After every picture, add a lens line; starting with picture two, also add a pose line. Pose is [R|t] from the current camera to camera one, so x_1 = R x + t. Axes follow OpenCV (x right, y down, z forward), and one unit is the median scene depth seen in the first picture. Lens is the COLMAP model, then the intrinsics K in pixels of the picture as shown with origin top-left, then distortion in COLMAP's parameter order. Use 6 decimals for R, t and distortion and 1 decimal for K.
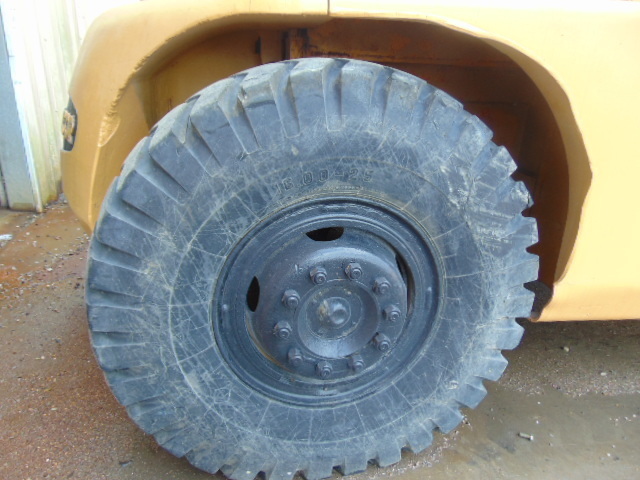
lens RADIAL K [[473.4, 0, 320.4], [0, 473.4, 235.9], [0, 0, 1]] dist [0.006333, 0.002965]
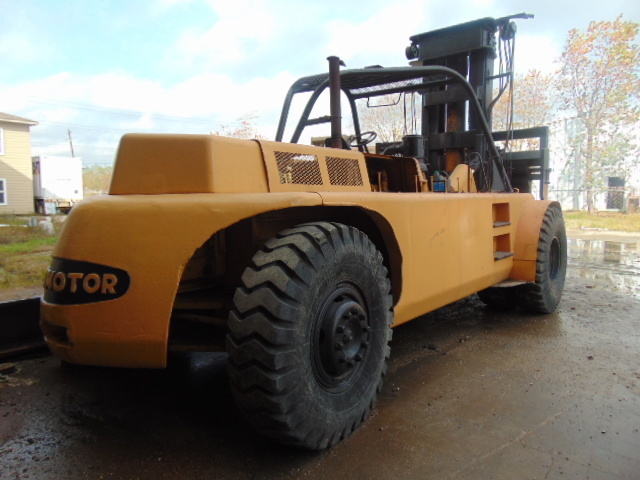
lens RADIAL K [[473.4, 0, 320.9], [0, 473.4, 238.6], [0, 0, 1]] dist [0.006333, 0.002965]
pose [[0.709423, -0.095660, 0.698261, -1.556938], [0.280333, 0.947300, -0.155037, 0.049217], [-0.646631, 0.305732, 0.698853, -0.559626]]
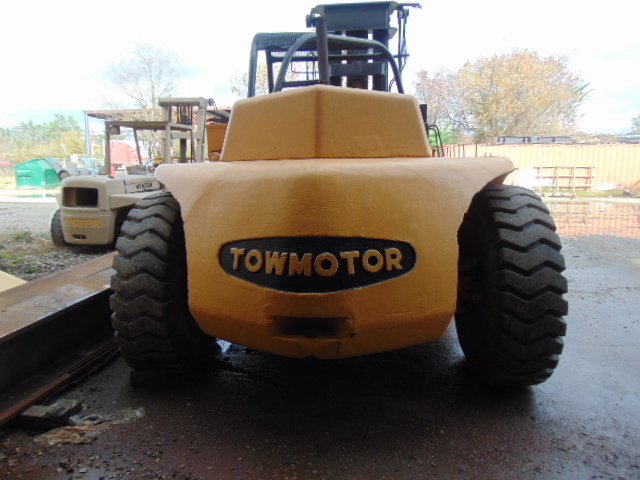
lens RADIAL K [[473.4, 0, 320.2], [0, 473.4, 242.3], [0, 0, 1]] dist [0.006333, 0.002965]
pose [[0.212680, -0.187236, 0.959015, -2.535021], [0.369323, 0.924065, 0.098508, -0.650186], [-0.904637, 0.333236, 0.265681, 1.196660]]
